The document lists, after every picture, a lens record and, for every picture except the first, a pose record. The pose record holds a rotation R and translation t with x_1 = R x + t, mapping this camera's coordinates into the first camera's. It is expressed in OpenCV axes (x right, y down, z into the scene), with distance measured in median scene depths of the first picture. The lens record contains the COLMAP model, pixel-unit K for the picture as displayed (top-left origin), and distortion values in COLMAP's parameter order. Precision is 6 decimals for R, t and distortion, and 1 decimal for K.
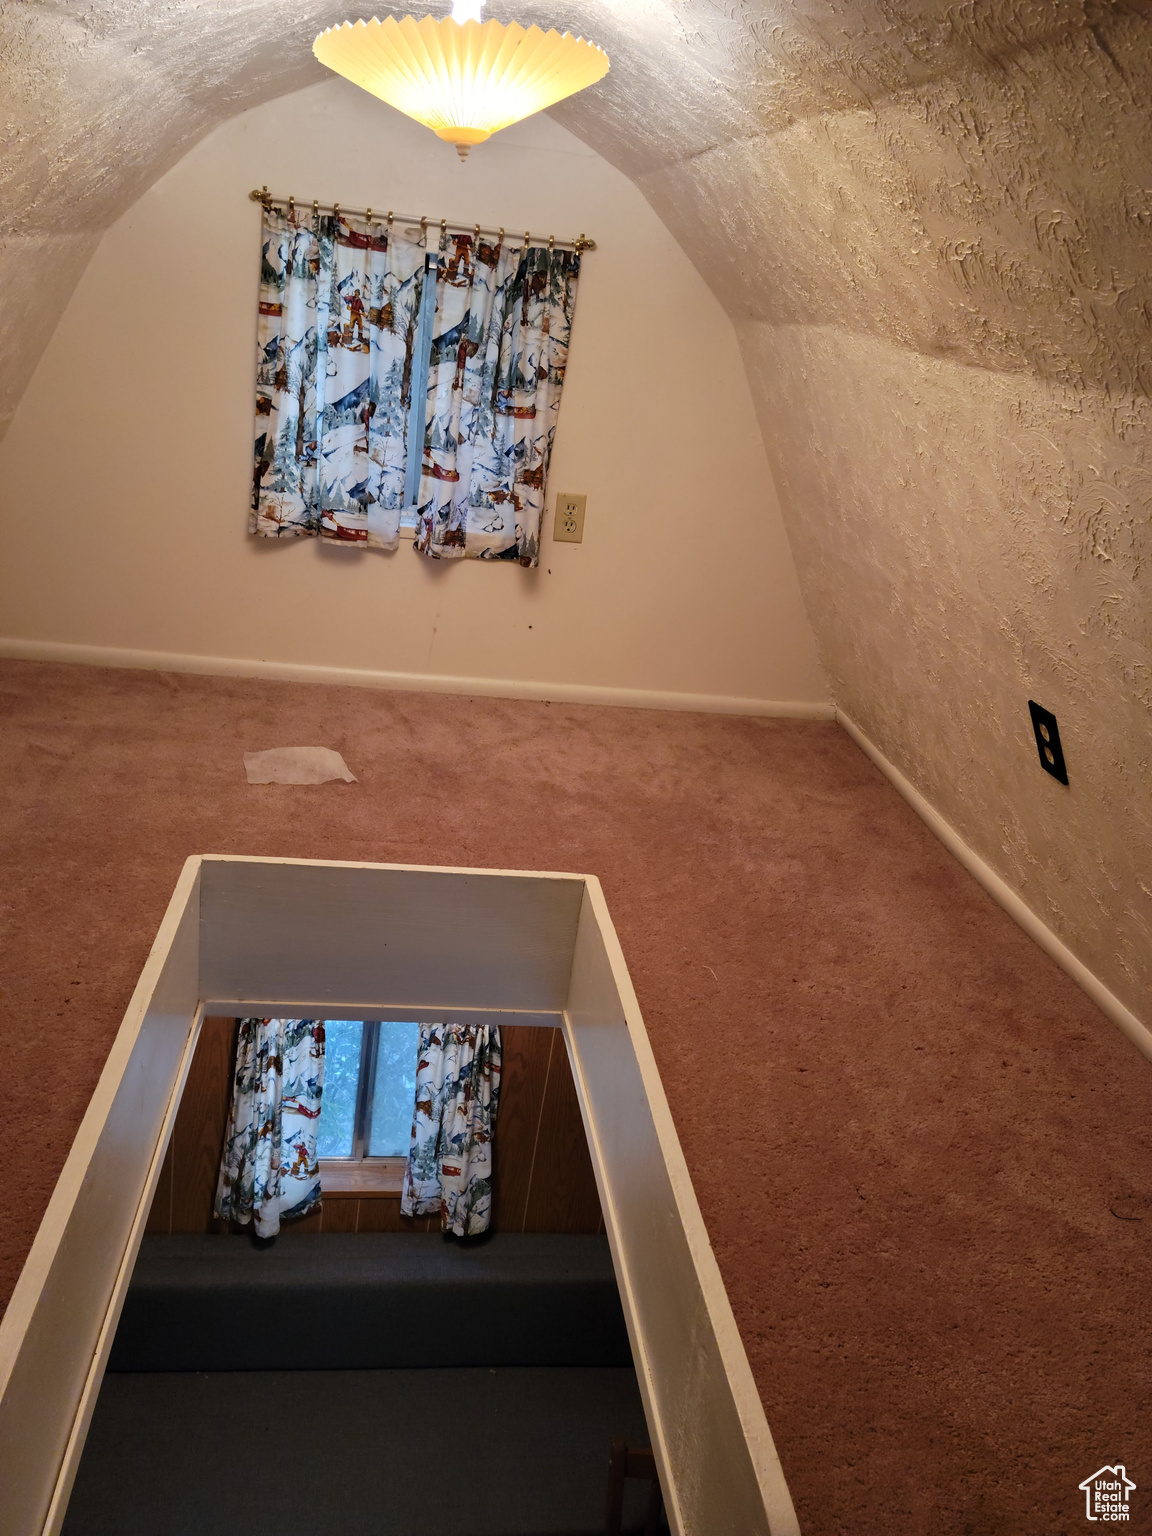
lens RADIAL K [[1227.9, 0, 570.6], [0, 1227.9, 765.5], [0, 0, 1]] dist [0.101107, -0.013647]
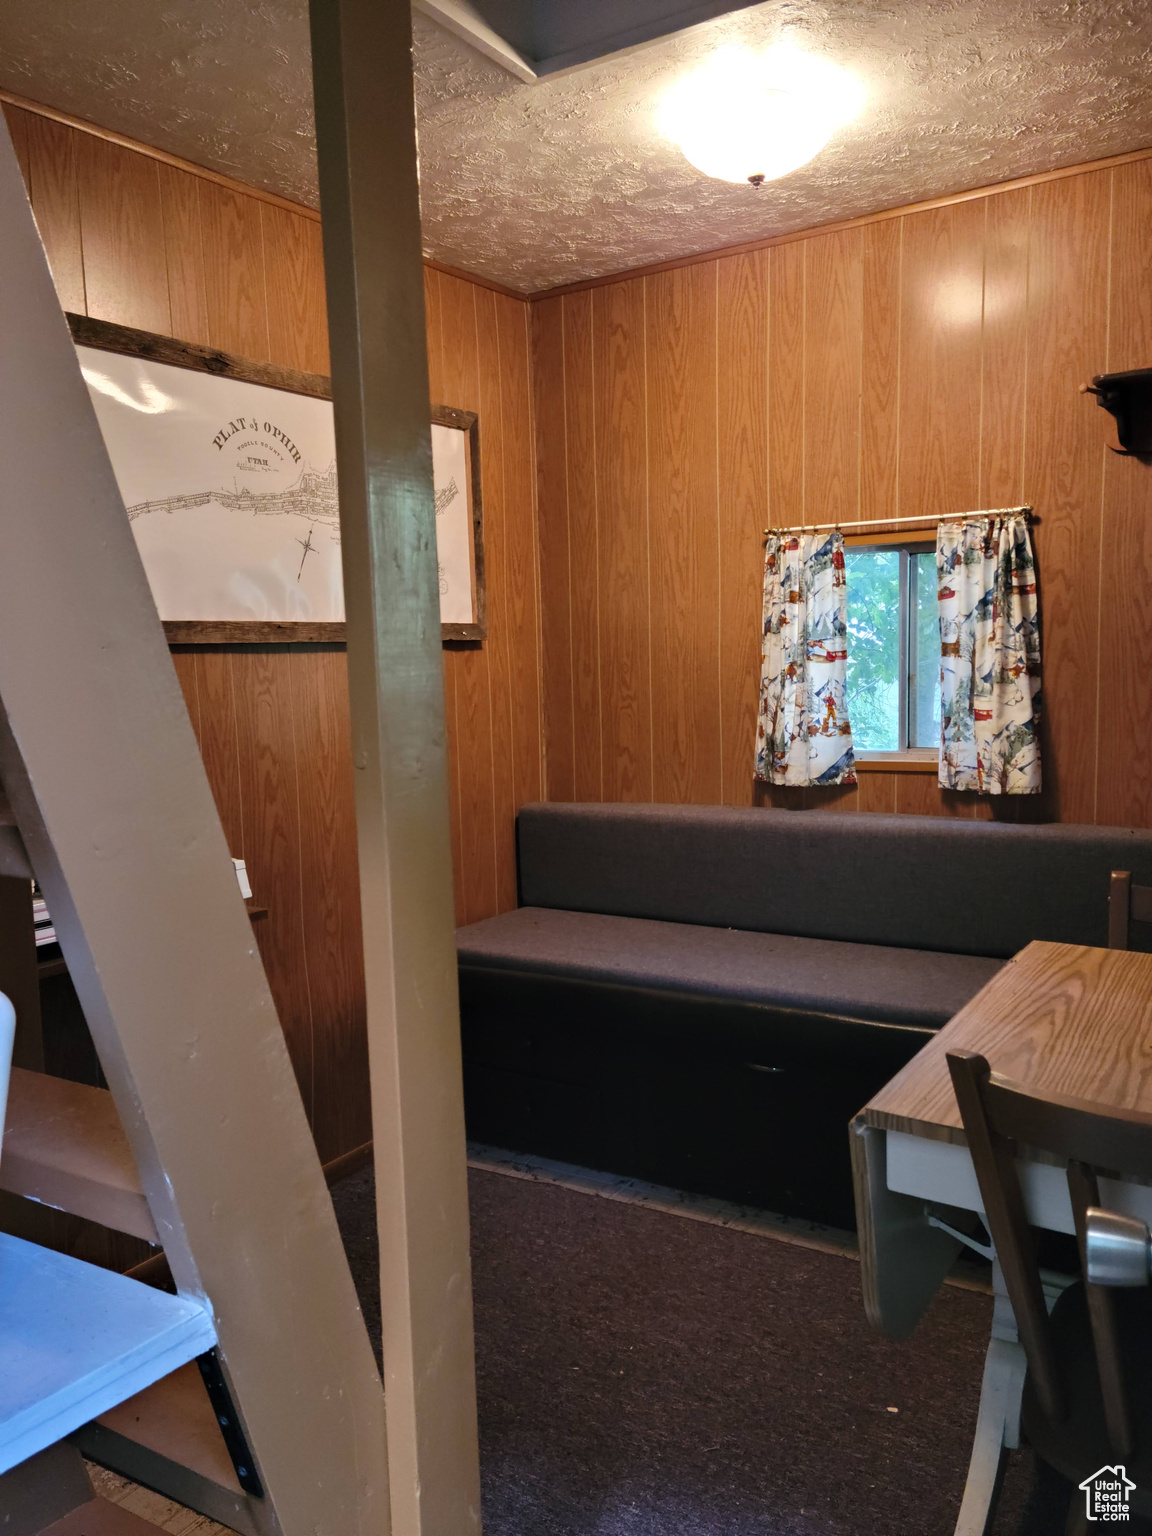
lens RADIAL K [[1227.9, 0, 570.6], [0, 1227.9, 765.5], [0, 0, 1]] dist [0.101107, -0.013647]
pose [[0.755916, -0.088772, -0.648622, 0.256378], [-0.126183, 0.952430, -0.277407, 0.649579], [0.642394, 0.291541, 0.708755, 0.188984]]
